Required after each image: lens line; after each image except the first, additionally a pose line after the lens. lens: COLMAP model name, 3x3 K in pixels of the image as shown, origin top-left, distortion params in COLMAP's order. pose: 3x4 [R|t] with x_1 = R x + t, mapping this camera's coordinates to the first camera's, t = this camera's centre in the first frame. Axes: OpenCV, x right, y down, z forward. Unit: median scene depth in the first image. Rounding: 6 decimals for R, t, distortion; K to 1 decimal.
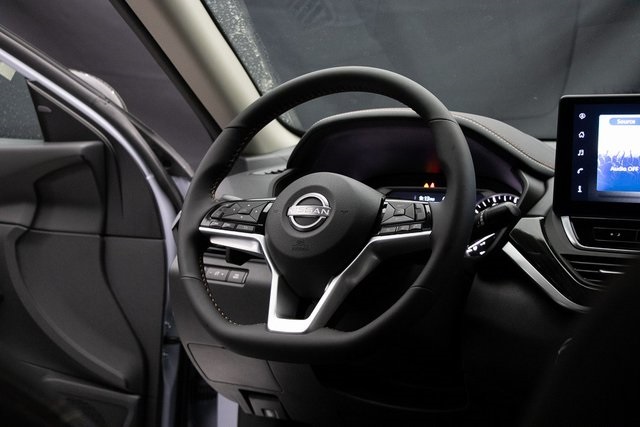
lens RADIAL K [[1118.6, 0, 332.8], [0, 1118.6, 214.9], [0, 0, 1]] dist [0.023132, 1.595608]
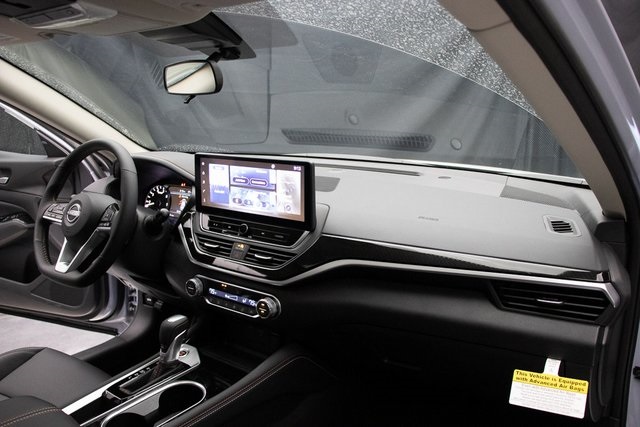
lens RADIAL K [[524.3, 0, 320.0], [0, 524.3, 213.5], [0, 0, 1]] dist [-0.203516, 0.186822]
pose [[0.995662, 0.003996, -0.092954, 0.510587], [0.009644, 0.989264, 0.145824, -0.131915], [0.092539, -0.146088, 0.984934, 0.110889]]
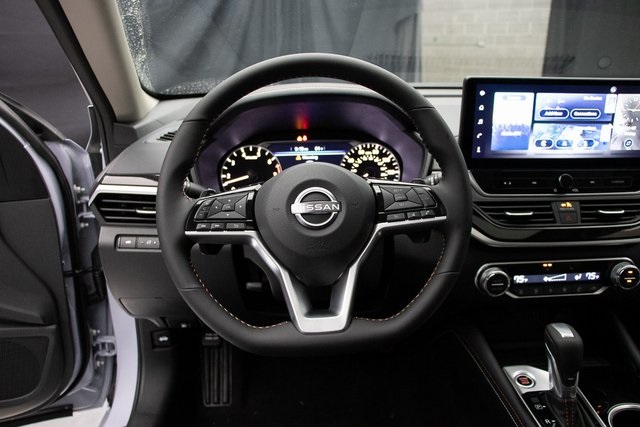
lens RADIAL K [[524.3, 0, 320.0], [0, 524.3, 213.5], [0, 0, 1]] dist [-0.203516, 0.186822]
pose [[0.851380, -0.180249, 0.492608, -0.243070], [0.054533, 0.964433, 0.258642, -0.115586], [-0.521707, -0.193339, 0.830928, 0.590339]]
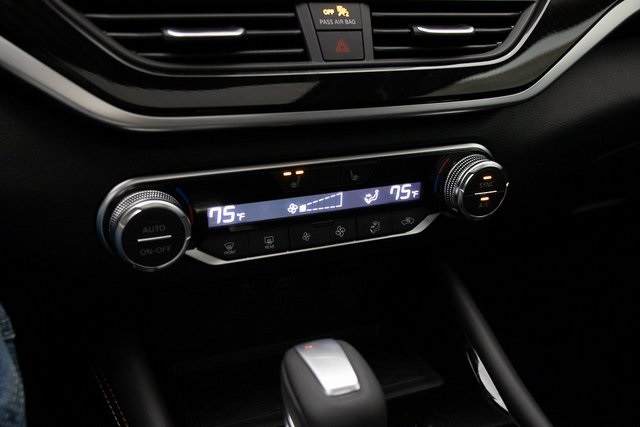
lens RADIAL K [[667.4, 0, 320.0], [0, 667.4, 213.5], [0, 0, 1]] dist [-0.070376, 0.003629]
pose [[0.600483, -0.332345, 0.727301, 0.051284], [-0.014203, 0.904963, 0.425254, 0.000503], [-0.799512, -0.265687, 0.538694, 0.758350]]
